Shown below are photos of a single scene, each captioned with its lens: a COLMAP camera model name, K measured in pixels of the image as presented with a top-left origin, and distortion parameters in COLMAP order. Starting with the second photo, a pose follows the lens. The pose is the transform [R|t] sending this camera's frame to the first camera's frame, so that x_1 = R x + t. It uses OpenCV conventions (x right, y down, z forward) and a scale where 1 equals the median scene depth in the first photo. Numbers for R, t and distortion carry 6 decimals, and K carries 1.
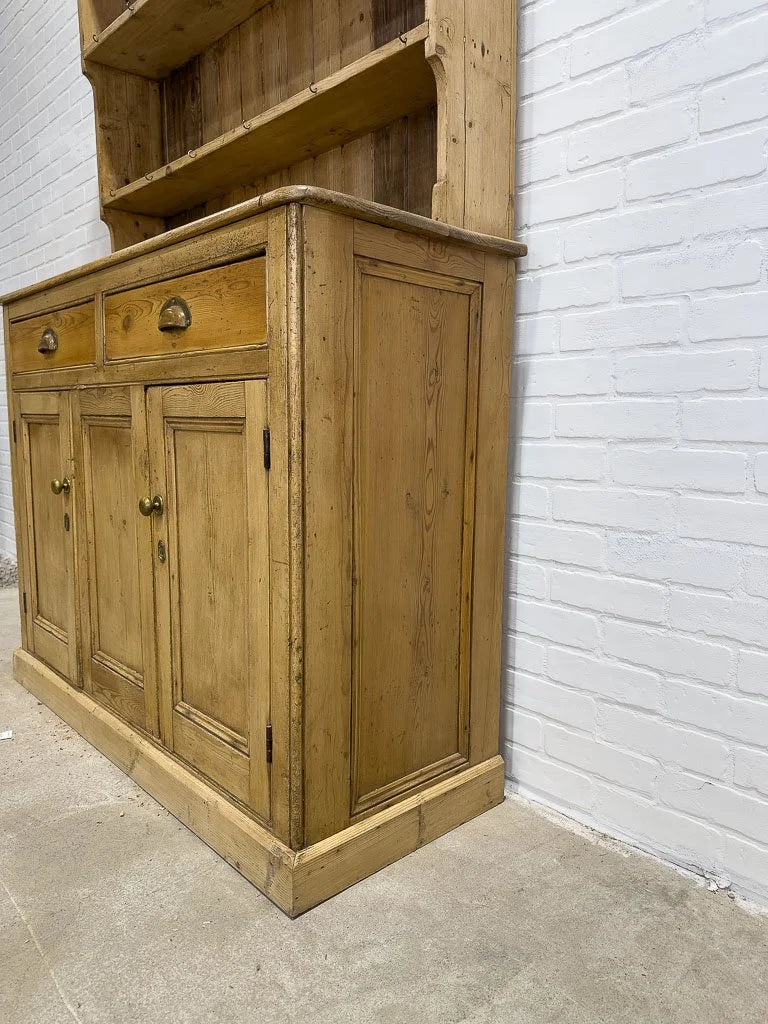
lens RADIAL K [[731.9, 0, 381.6], [0, 731.9, 541.5], [0, 0, 1]] dist [0.017164, -0.032855]
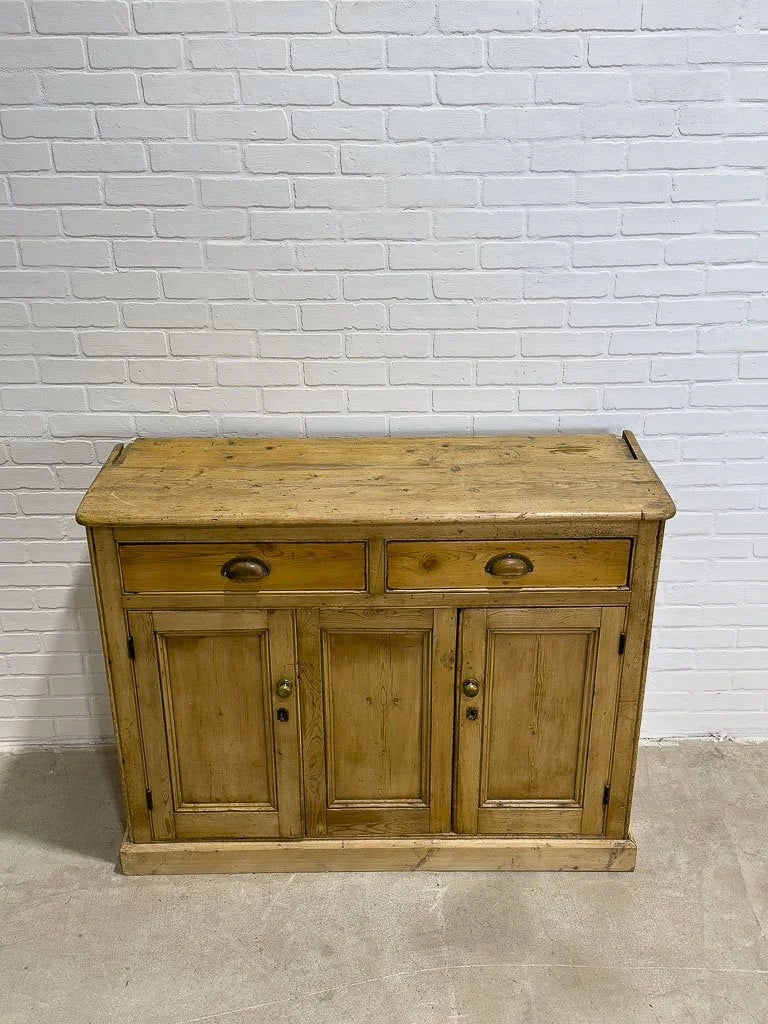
lens RADIAL K [[1056.6, 0, 396.8], [0, 1056.6, 553.7], [0, 0, 1]] dist [0.010919, 0.000000]
pose [[0.668207, -0.360585, 0.650752, -1.526965], [0.128922, 0.917583, 0.376059, -0.986609], [-0.732720, -0.167389, 0.659623, -0.108704]]
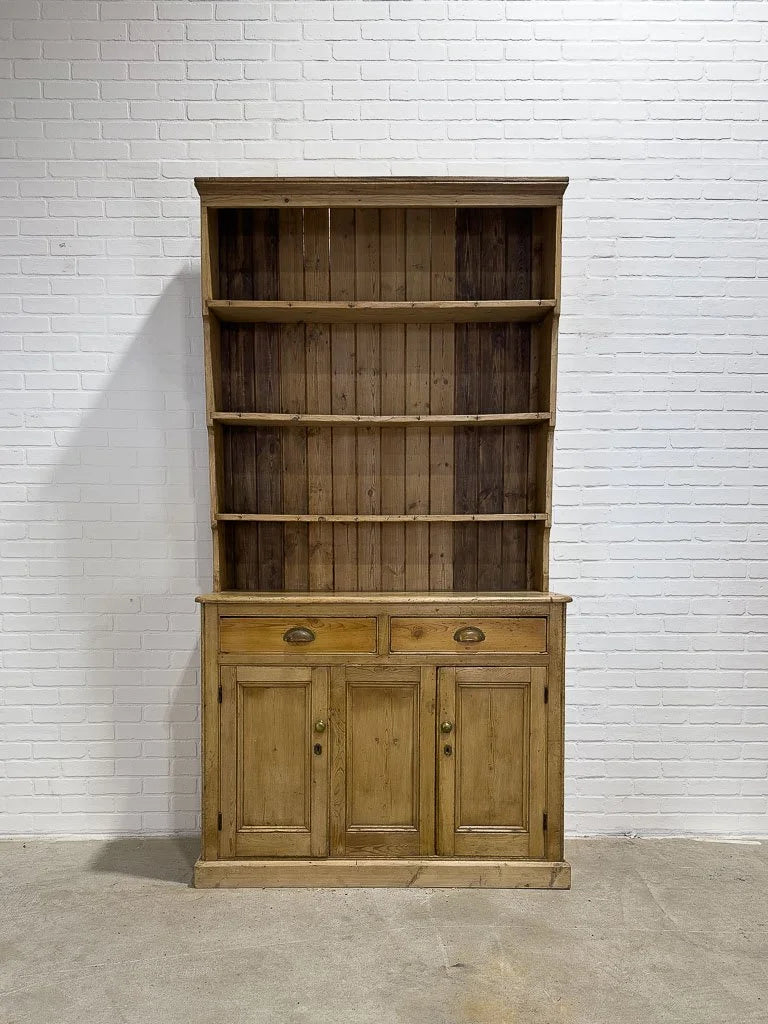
lens RADIAL K [[868.0, 0, 372.9], [0, 868.0, 627.4], [0, 0, 1]] dist [0.026659, -0.051229]
pose [[0.669858, -0.085043, 0.737602, -2.086383], [0.124937, 0.992164, 0.000931, -0.334714], [-0.731902, 0.091530, 0.675235, -0.424578]]
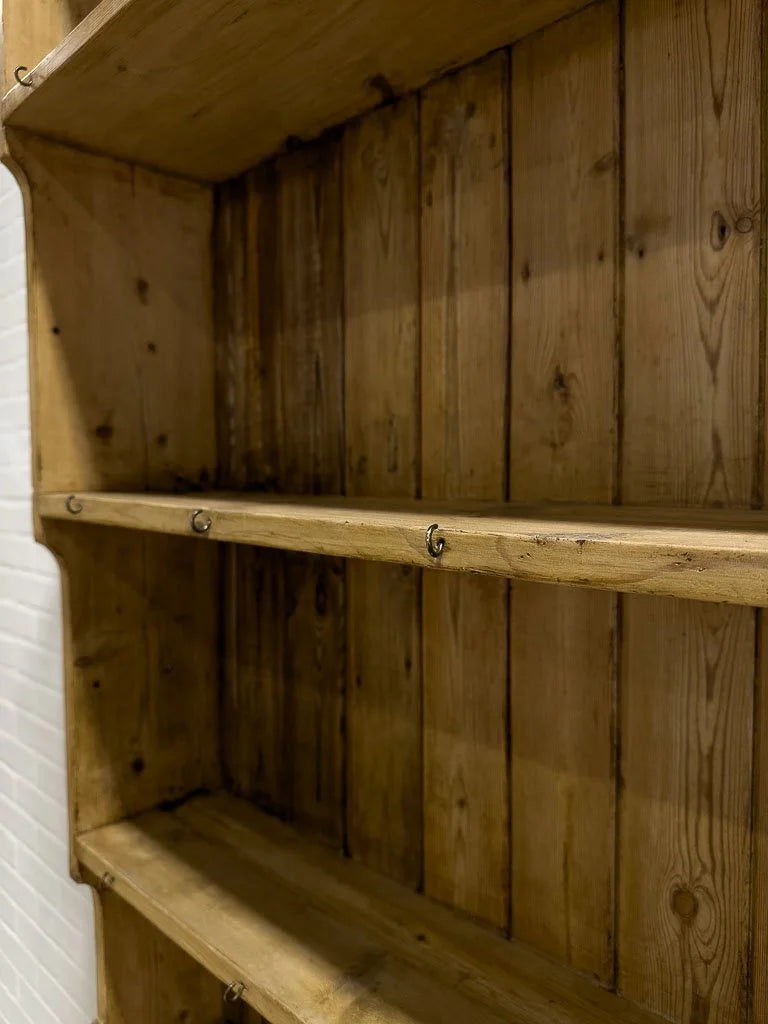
lens RADIAL K [[731.9, 0, 380.4], [0, 731.9, 518.0], [0, 0, 1]] dist [0.017164, -0.032855]
pose [[0.998708, 0.002750, 0.050735, -0.356986], [0.003252, 0.993026, -0.117854, -0.882049], [-0.050705, 0.117867, 0.991734, 0.878041]]
